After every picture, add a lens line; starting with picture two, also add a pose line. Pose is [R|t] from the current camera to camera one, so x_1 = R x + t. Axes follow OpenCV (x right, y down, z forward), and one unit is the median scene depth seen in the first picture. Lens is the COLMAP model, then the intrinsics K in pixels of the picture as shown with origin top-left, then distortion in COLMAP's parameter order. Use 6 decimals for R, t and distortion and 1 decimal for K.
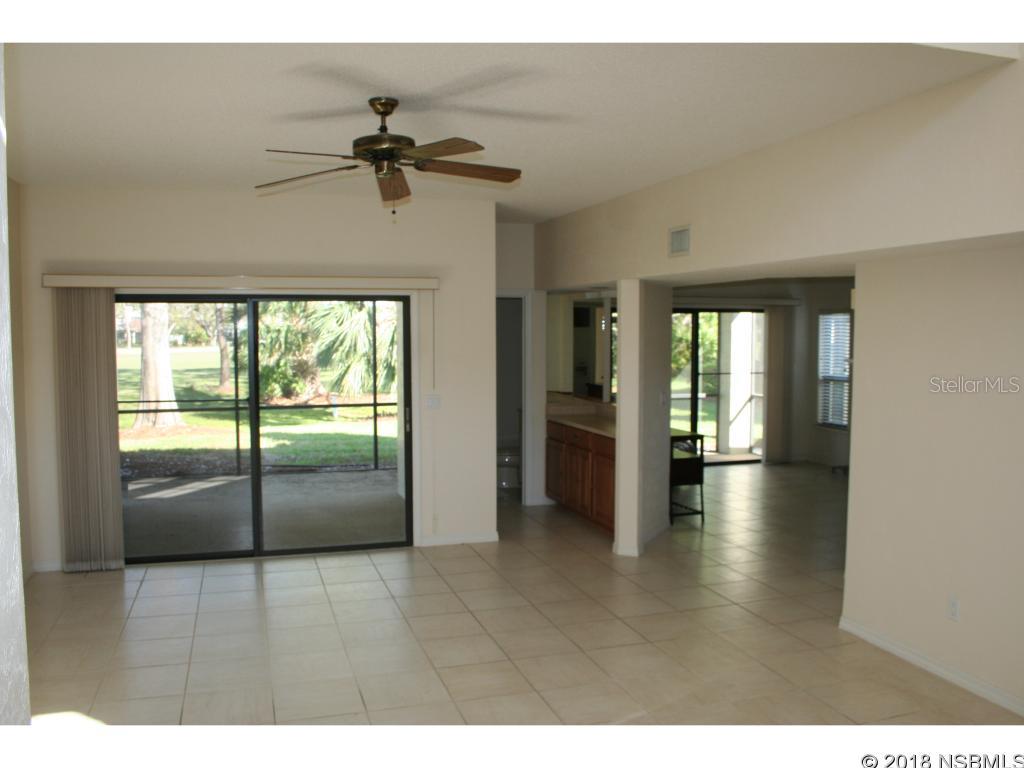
lens RADIAL K [[850.1, 0, 496.2], [0, 850.1, 382.7], [0, 0, 1]] dist [-0.155890, 0.224723]
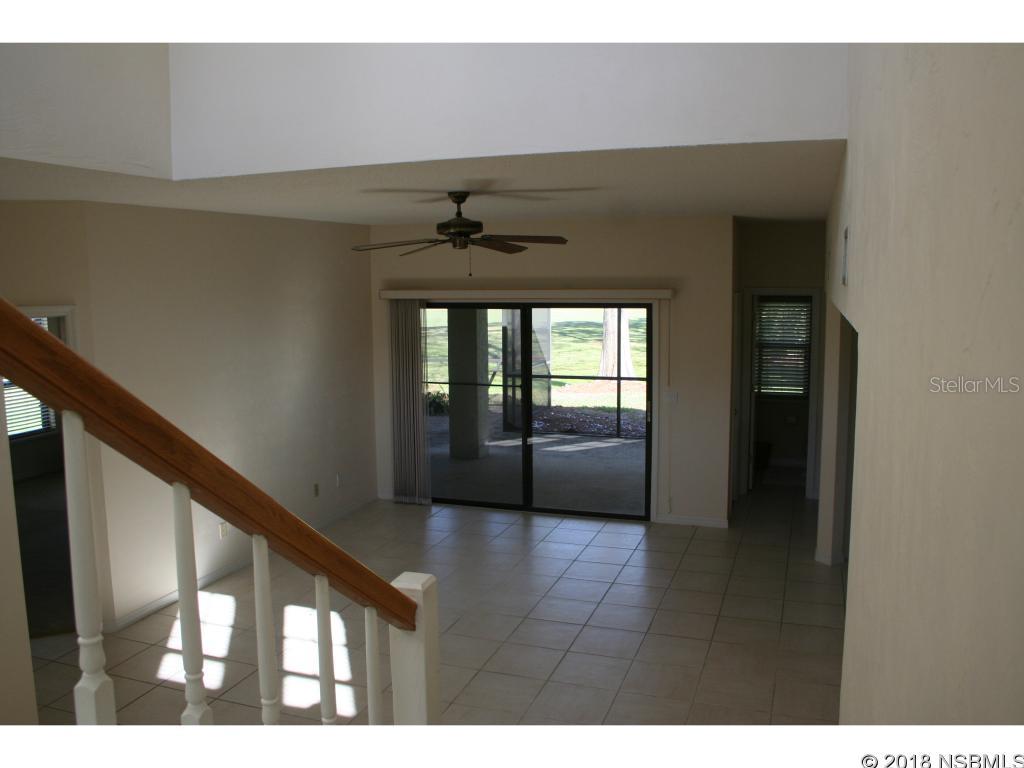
lens RADIAL K [[871.2, 0, 506.4], [0, 871.2, 387.7], [0, 0, 1]] dist [-0.146647, 0.122342]
pose [[0.806532, 0.068695, -0.587185, 0.413044], [-0.030356, 0.996728, 0.074912, -0.068029], [0.590410, -0.042594, 0.805979, -0.055085]]
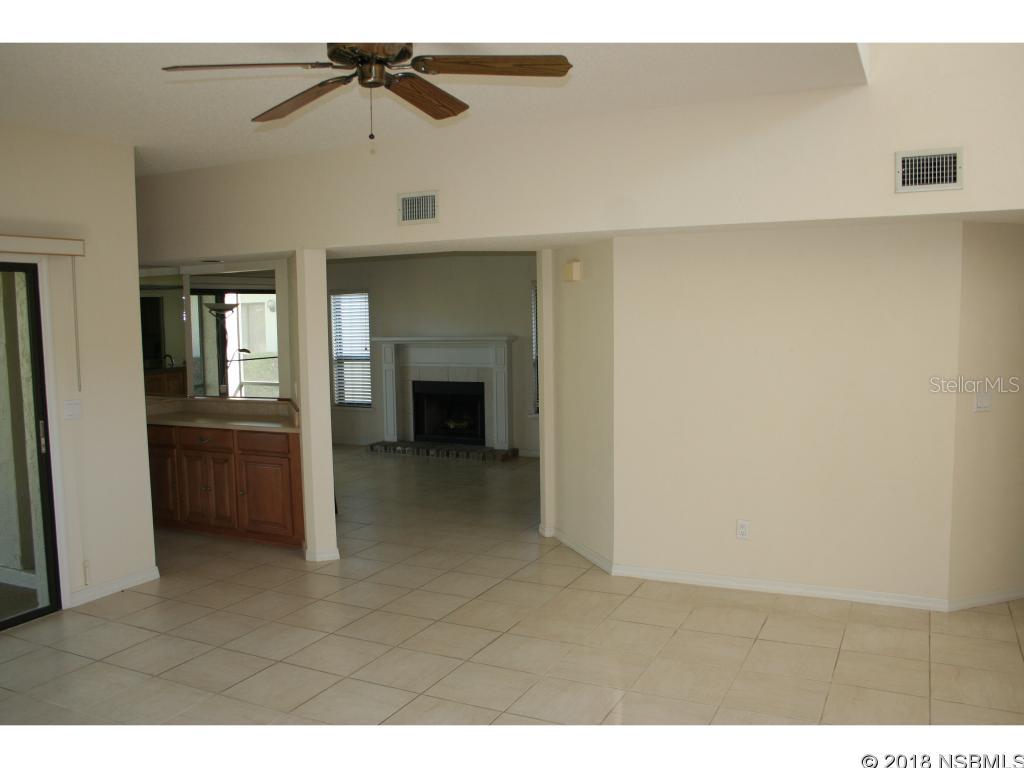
lens RADIAL K [[871.2, 0, 506.4], [0, 871.2, 387.7], [0, 0, 1]] dist [-0.146647, 0.122342]
pose [[0.695572, -0.074617, 0.714571, -0.326311], [0.062843, 0.997099, 0.042948, -0.003867], [-0.715703, 0.015032, 0.698243, 0.215053]]
